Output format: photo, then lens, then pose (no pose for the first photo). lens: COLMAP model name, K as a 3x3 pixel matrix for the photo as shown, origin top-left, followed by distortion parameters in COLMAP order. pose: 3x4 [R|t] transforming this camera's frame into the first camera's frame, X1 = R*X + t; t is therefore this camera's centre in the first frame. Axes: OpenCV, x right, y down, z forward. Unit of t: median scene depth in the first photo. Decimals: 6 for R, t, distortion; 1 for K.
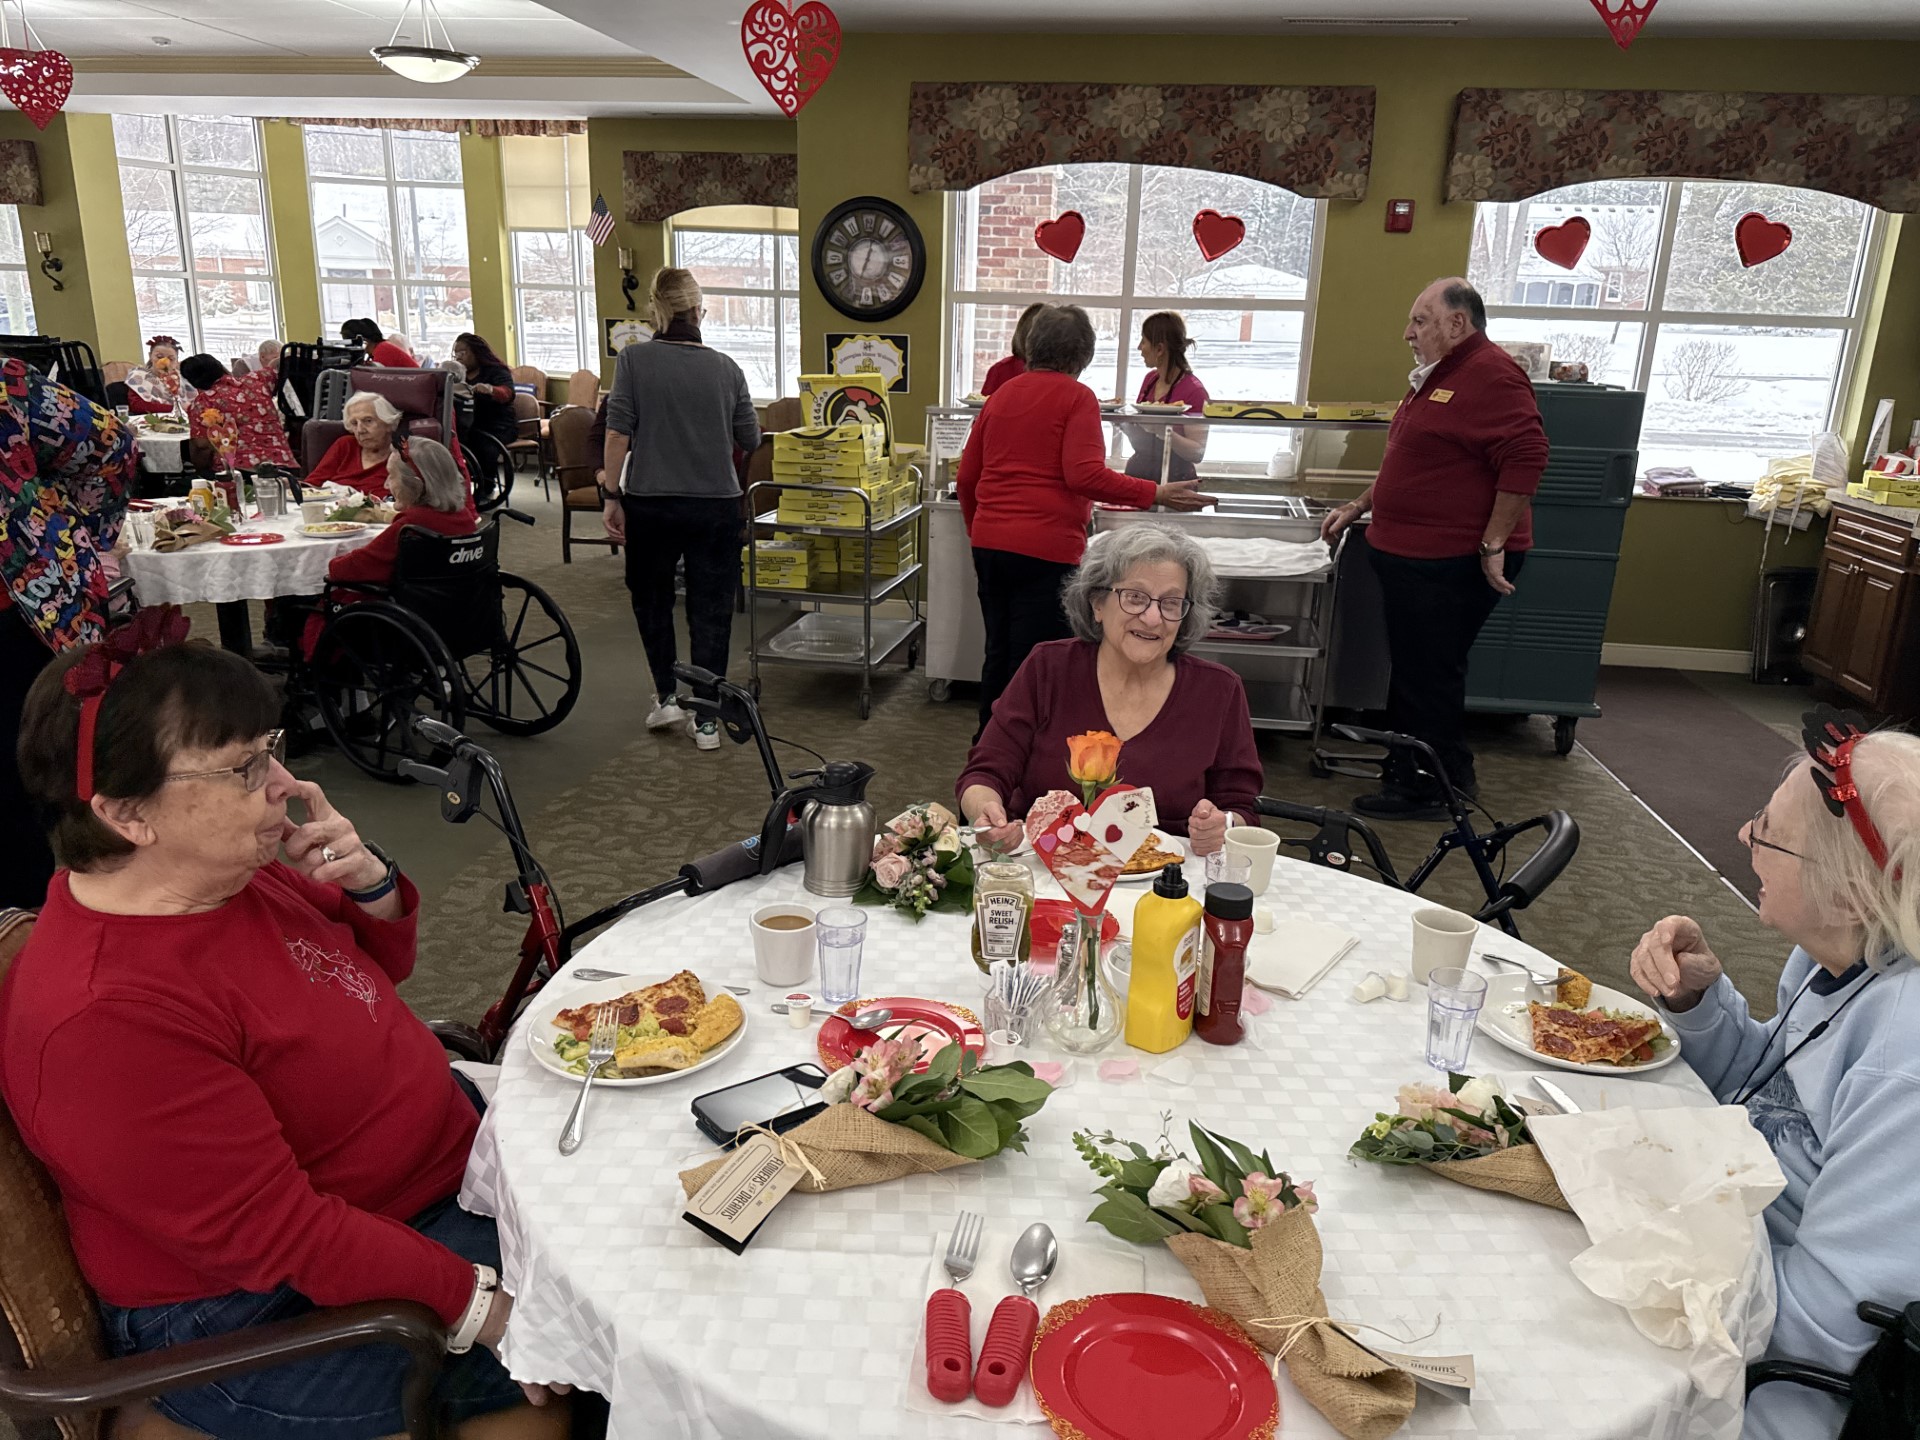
lens RADIAL K [[1359.0, 0, 960.0], [0, 1359.0, 720.0], [0, 0, 1]] dist [0.037469, -0.050445]
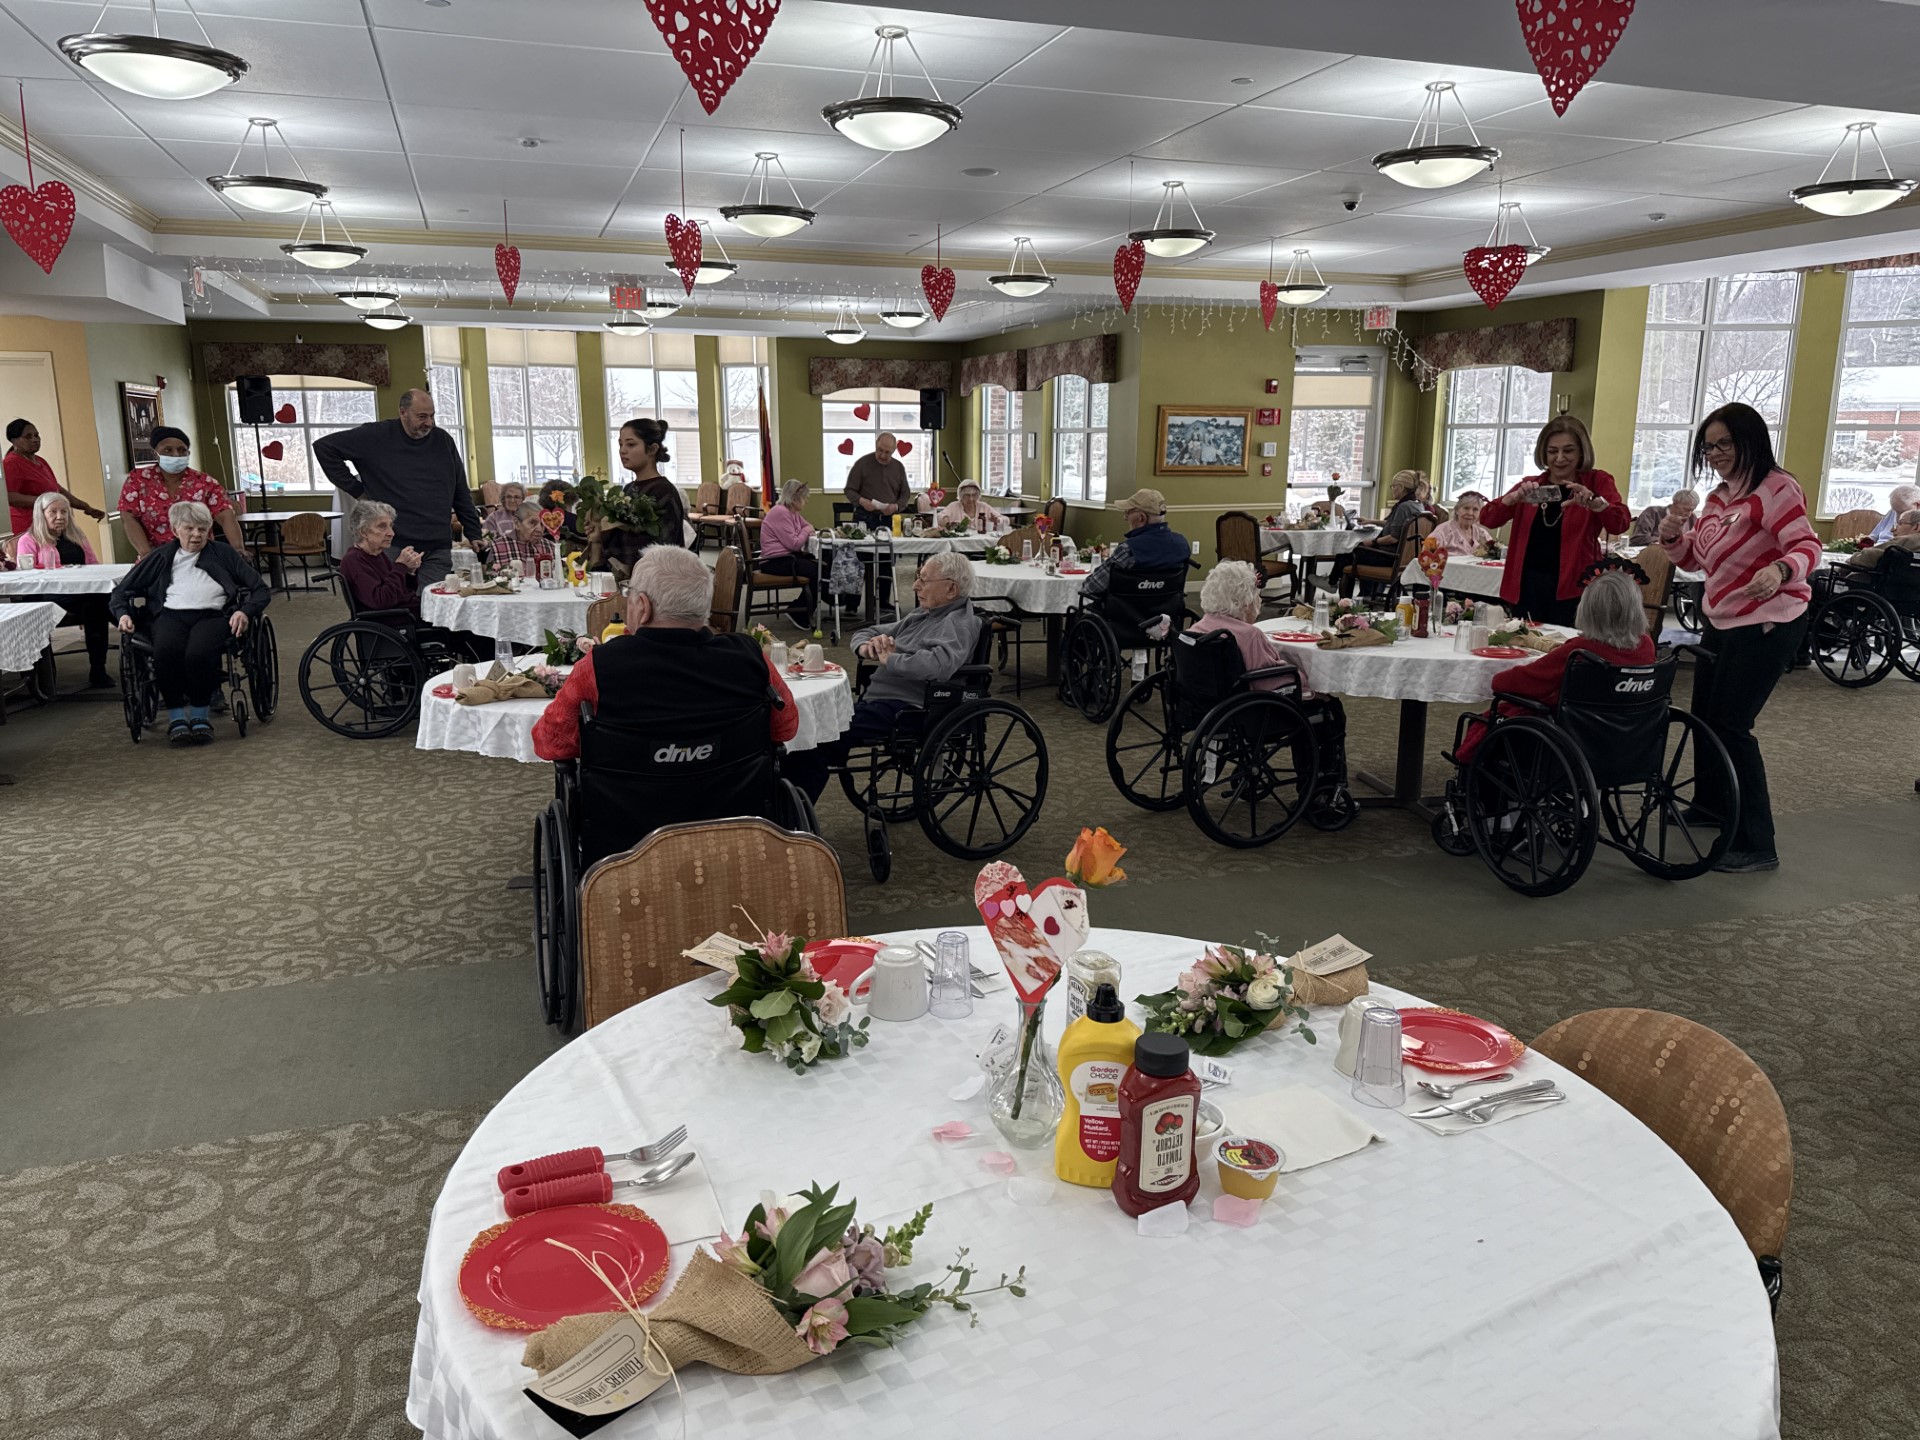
lens RADIAL K [[1354.6, 0, 974.7], [0, 1354.6, 702.6], [0, 0, 1]] dist [0.067034, -0.067615]
pose [[0.456406, 0.136967, -0.879166, 0.233508], [-0.241842, 0.969979, 0.025567, -0.021427], [0.856275, 0.200951, 0.475828, 0.113527]]
